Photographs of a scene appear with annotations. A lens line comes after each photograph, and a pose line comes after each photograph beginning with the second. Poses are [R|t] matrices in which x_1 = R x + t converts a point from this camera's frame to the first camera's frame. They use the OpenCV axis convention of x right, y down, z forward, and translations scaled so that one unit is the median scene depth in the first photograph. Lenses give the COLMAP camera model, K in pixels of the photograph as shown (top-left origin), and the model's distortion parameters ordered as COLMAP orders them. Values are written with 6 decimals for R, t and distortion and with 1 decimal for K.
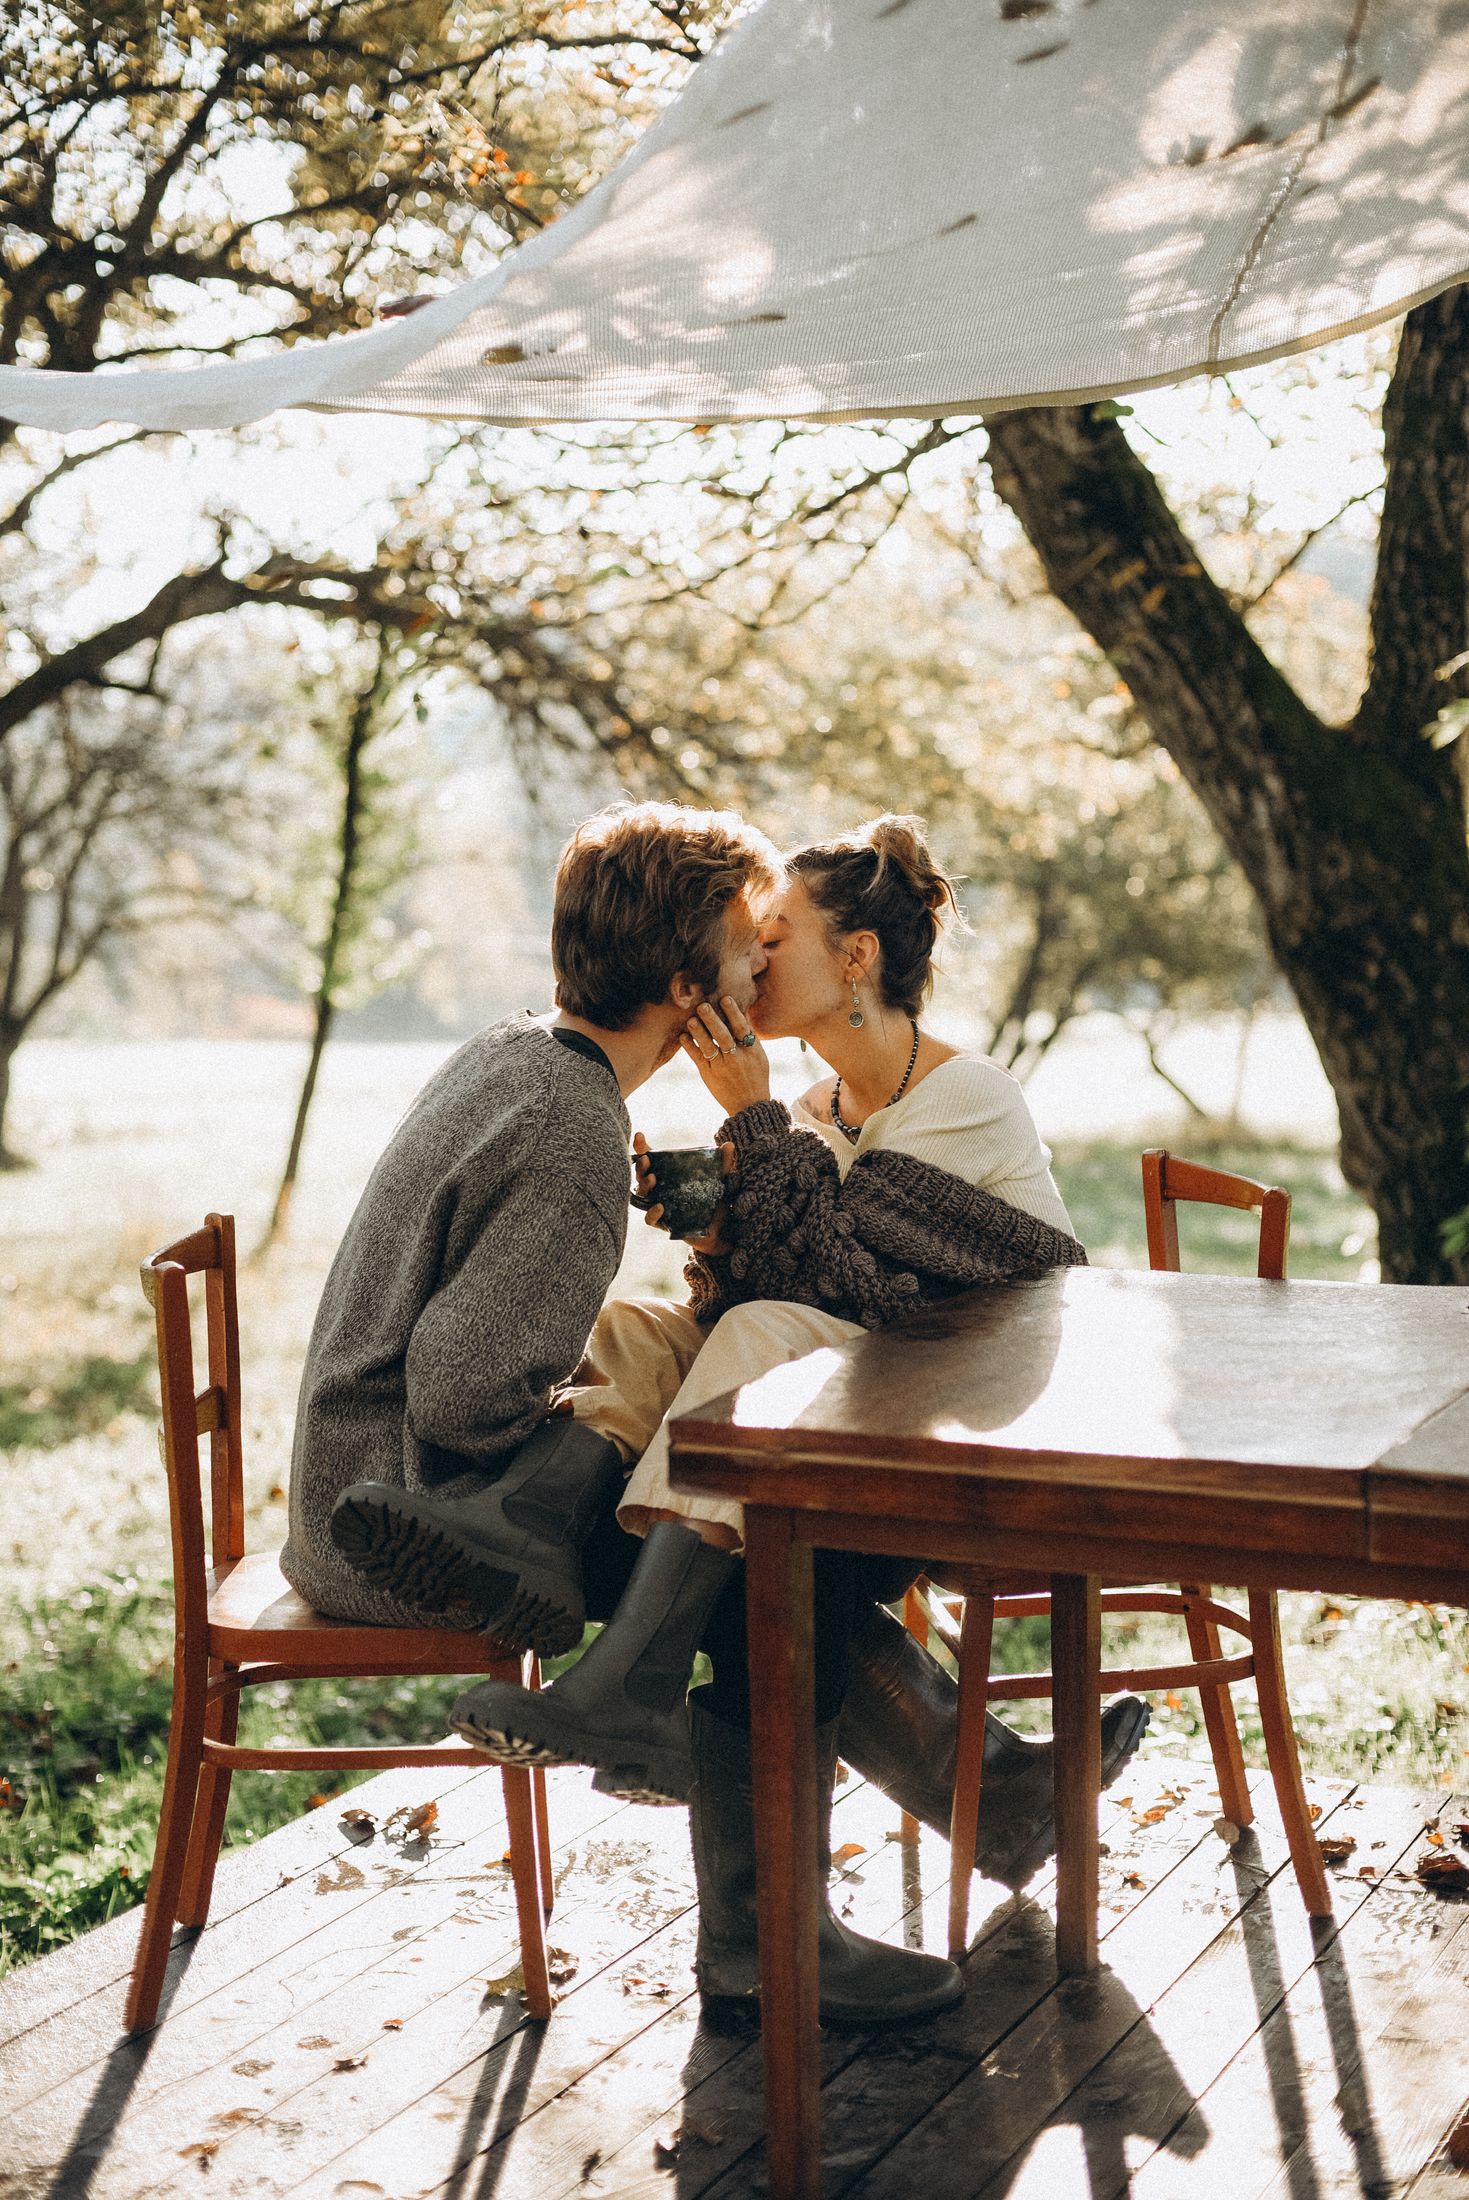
lens RADIAL K [[3237.1, 0, 734.5], [0, 3237.1, 1100.0], [0, 0, 1]] dist [-0.120886, 0.103960]
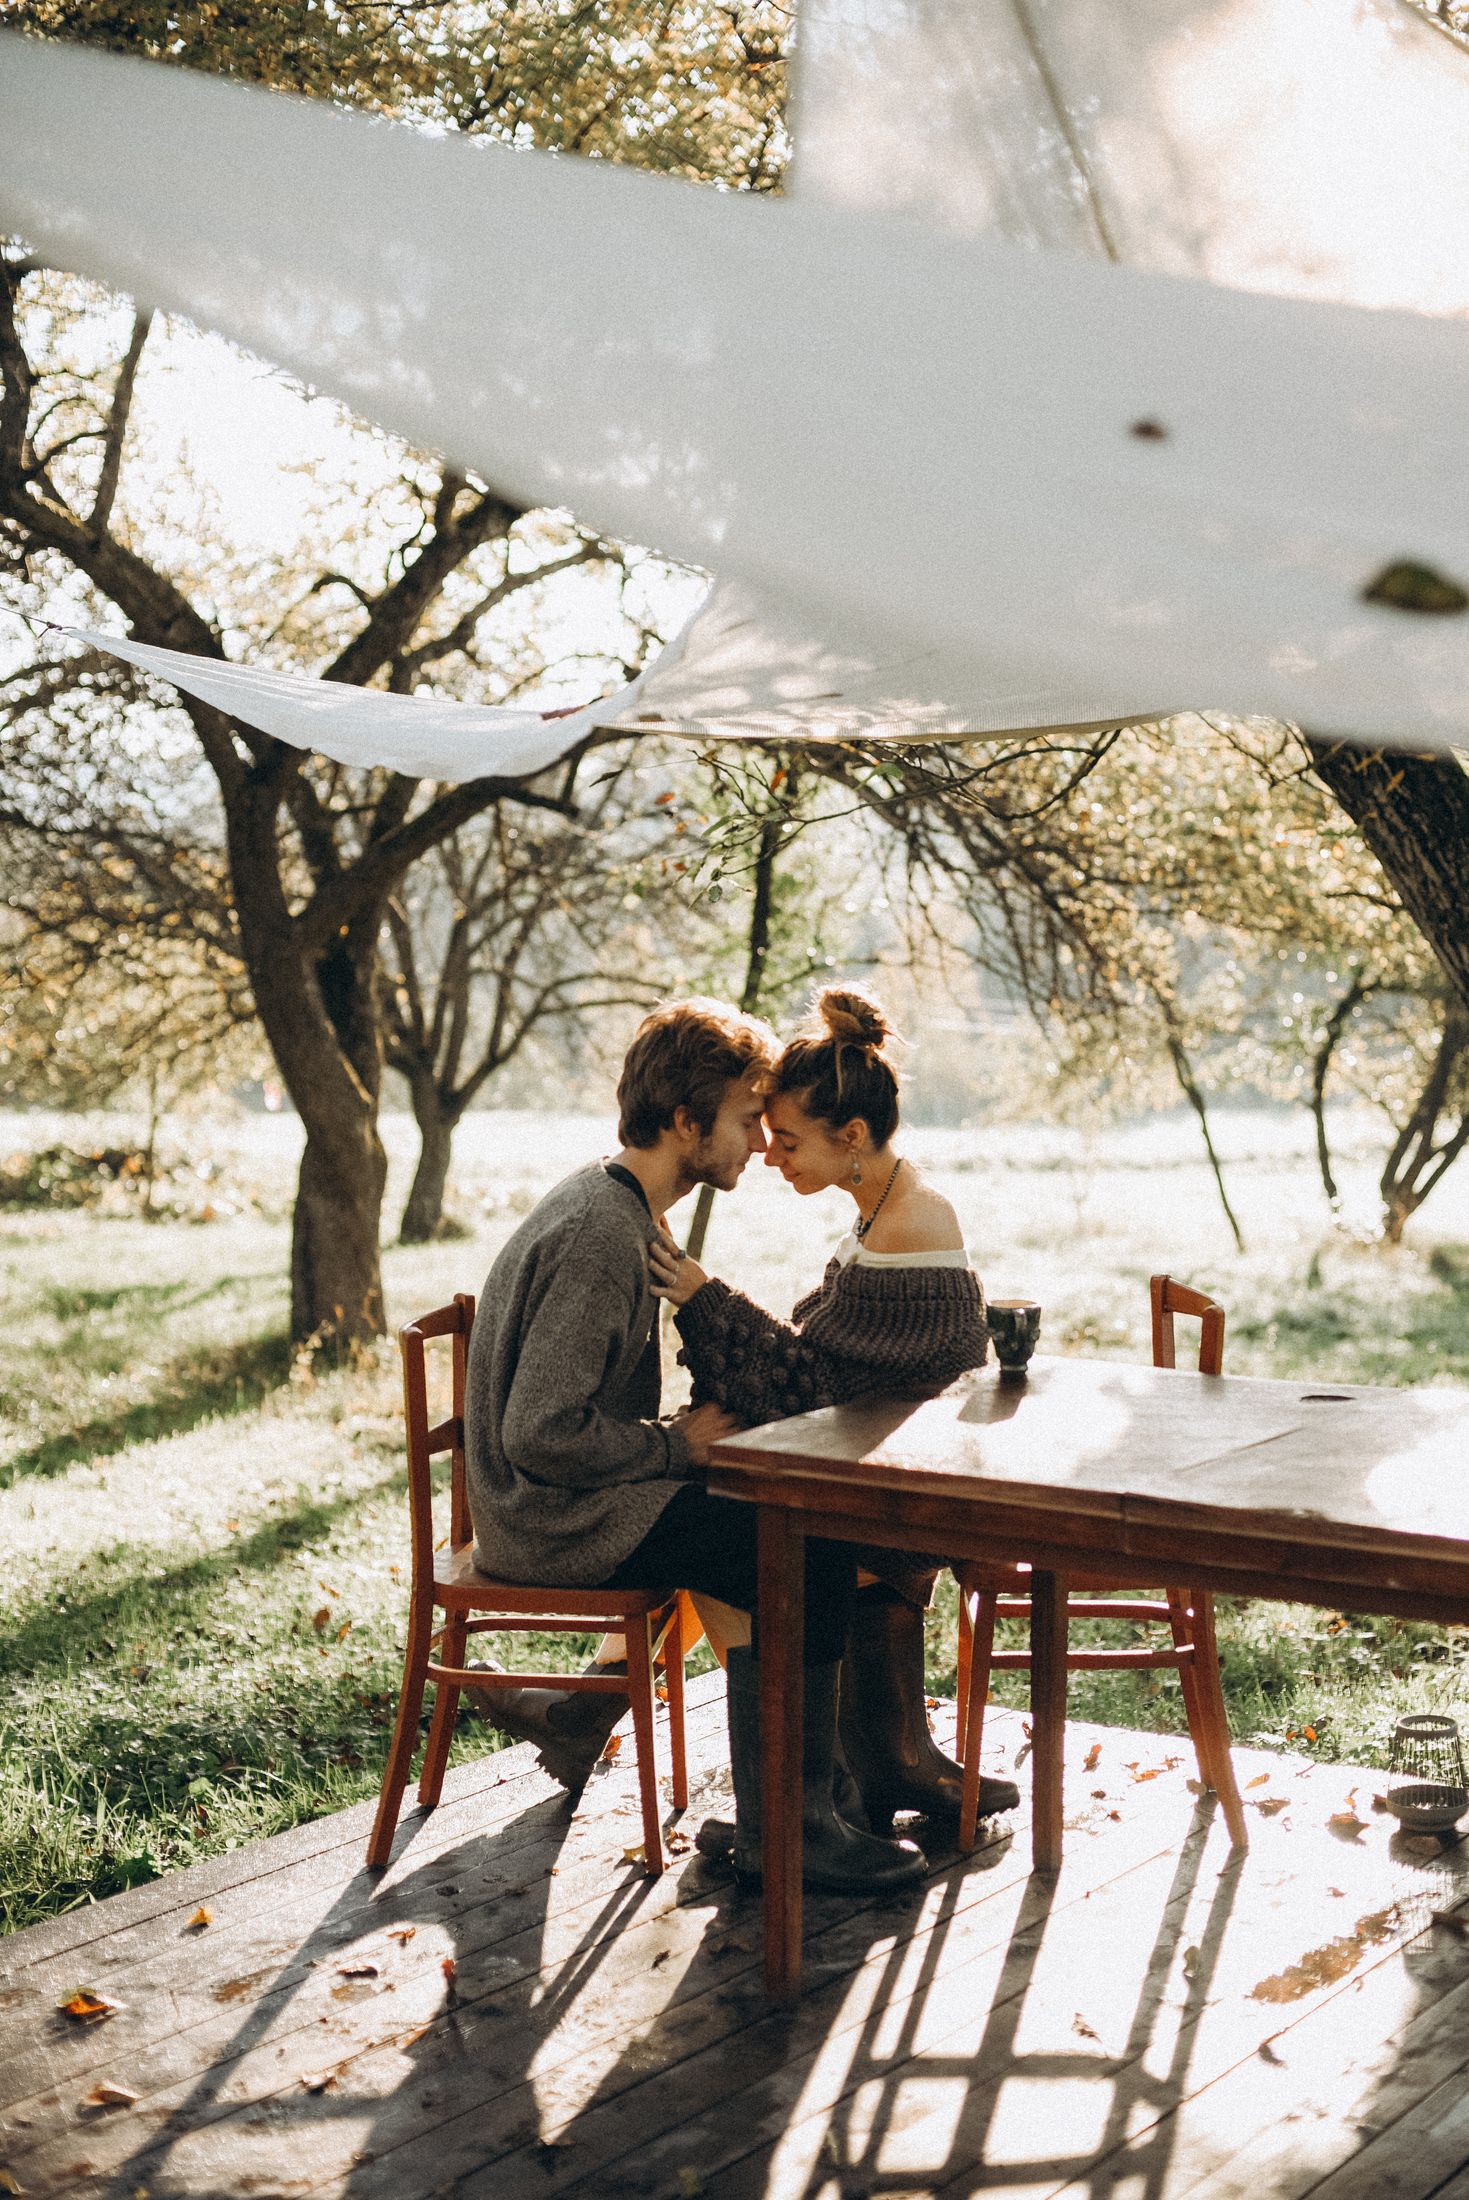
lens RADIAL K [[3274.8, 0, 734.5], [0, 3274.8, 1100.0], [0, 0, 1]] dist [-0.127165, 0.084222]
pose [[0.989389, 0.032628, -0.141577, 0.088371], [-0.036086, 0.999108, -0.021922, -0.012597], [0.140736, 0.026799, 0.989684, -0.224396]]
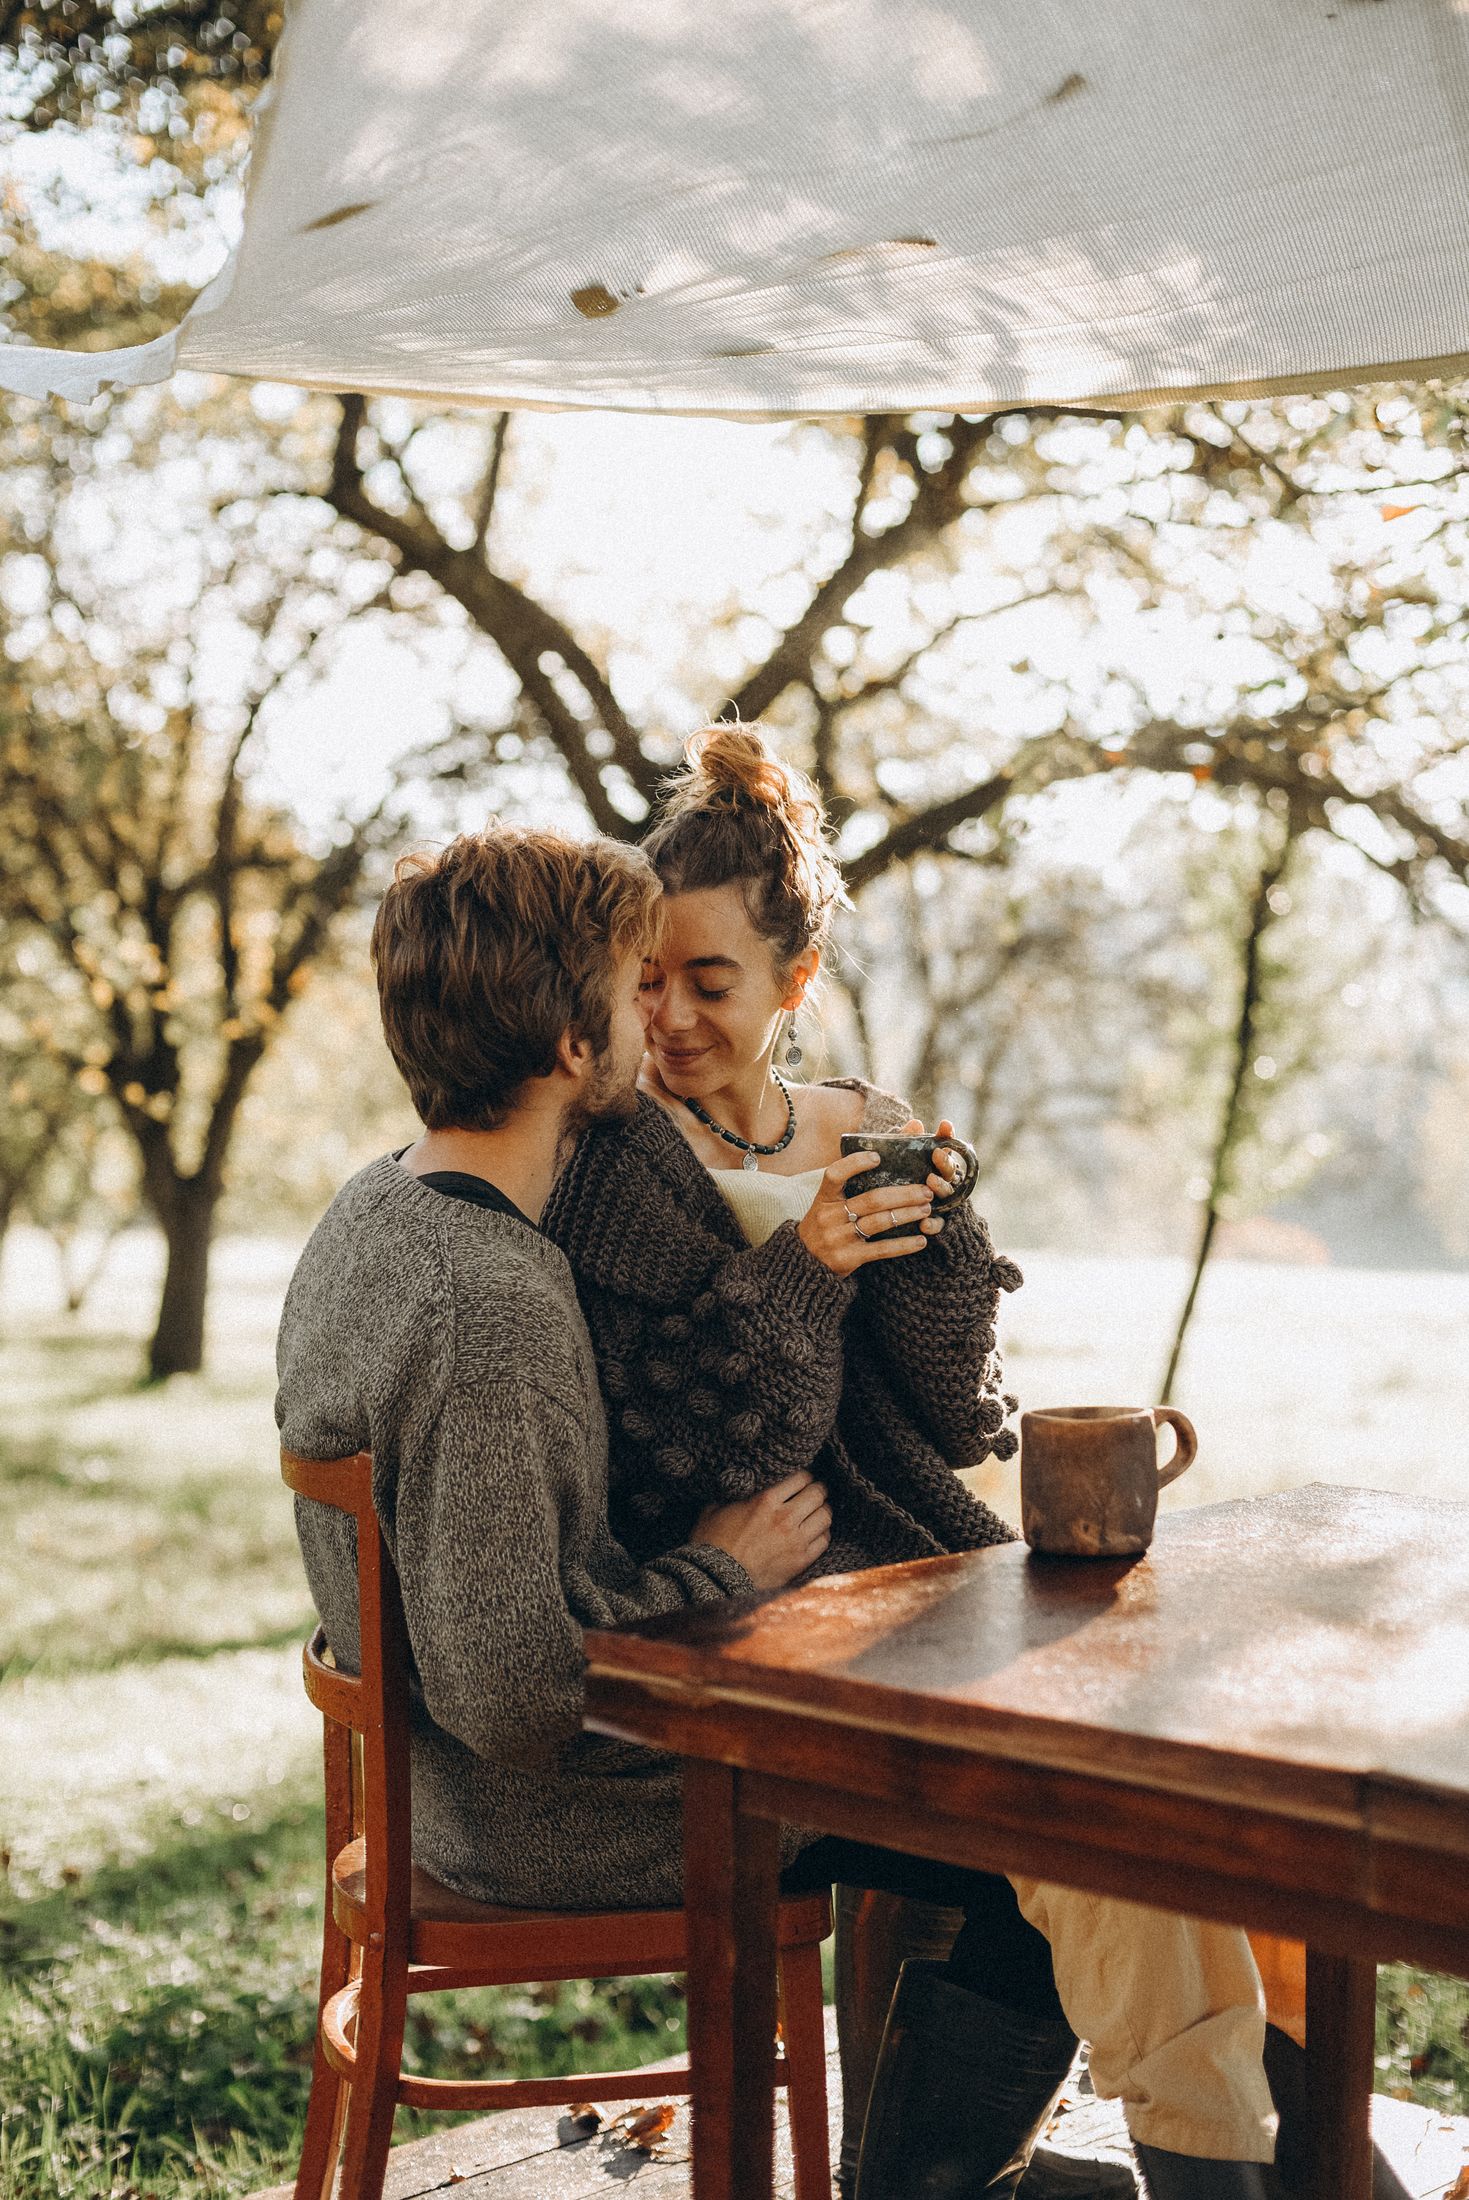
lens RADIAL K [[3481.0, 0, 619.8], [0, 3481.0, 983.7], [0, 0, 1]] dist [-0.178254, 0.053050]
pose [[0.944028, 0.024095, -0.328983, 0.109503], [-0.056817, 0.994300, -0.090215, 0.008881], [0.324934, 0.103858, 0.940017, 0.096283]]
